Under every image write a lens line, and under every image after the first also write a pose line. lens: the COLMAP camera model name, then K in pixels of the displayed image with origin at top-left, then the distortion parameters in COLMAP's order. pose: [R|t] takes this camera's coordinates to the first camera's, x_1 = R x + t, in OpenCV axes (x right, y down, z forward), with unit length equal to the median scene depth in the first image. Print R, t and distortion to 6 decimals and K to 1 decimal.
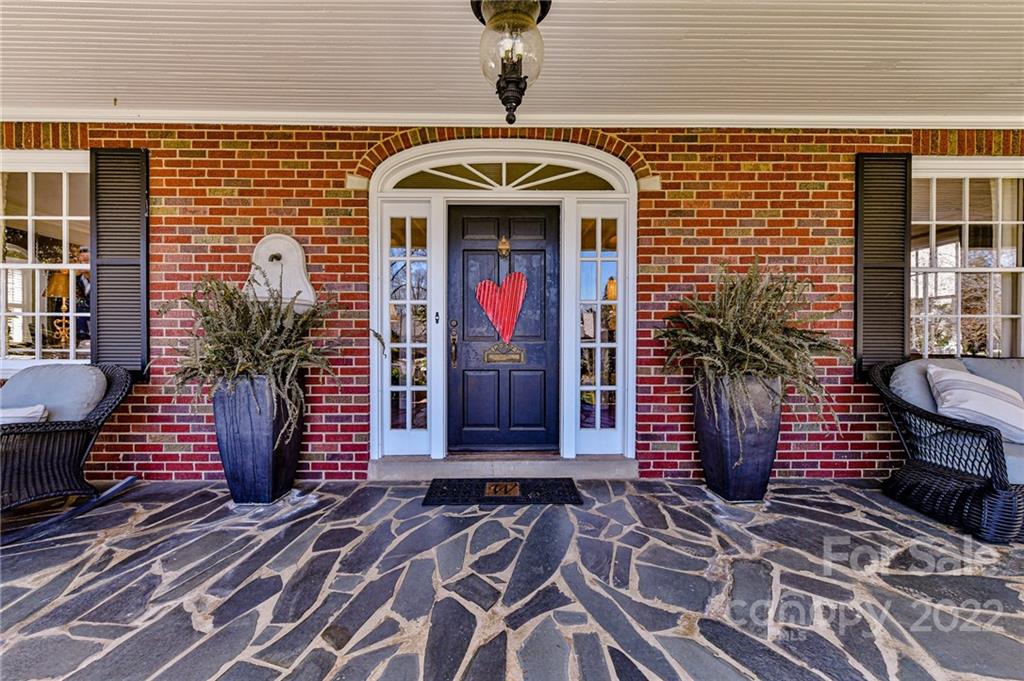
lens RADIAL K [[402.2, 0, 506.4], [0, 402.2, 335.9], [0, 0, 1]] dist [0.001439, -0.000574]
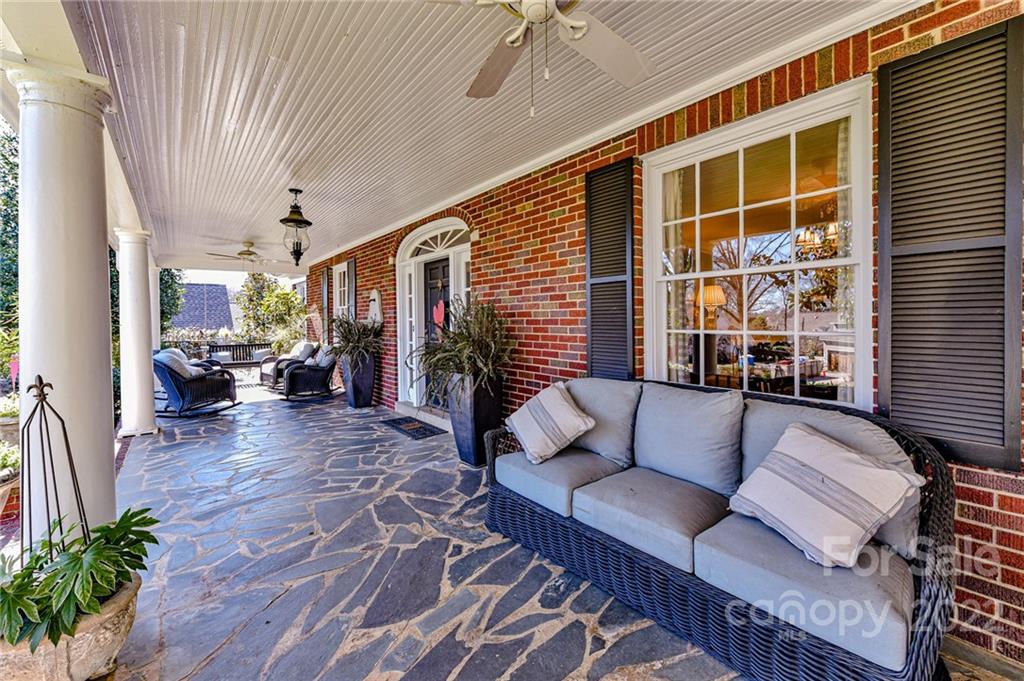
lens RADIAL K [[405.8, 0, 513.2], [0, 405.8, 327.7], [0, 0, 1]] dist [0.000272, -0.000106]
pose [[0.627661, 0.010788, -0.778412, 1.562423], [-0.004719, 0.999938, 0.010052, -0.069107], [0.778472, -0.002636, 0.627674, 0.205504]]
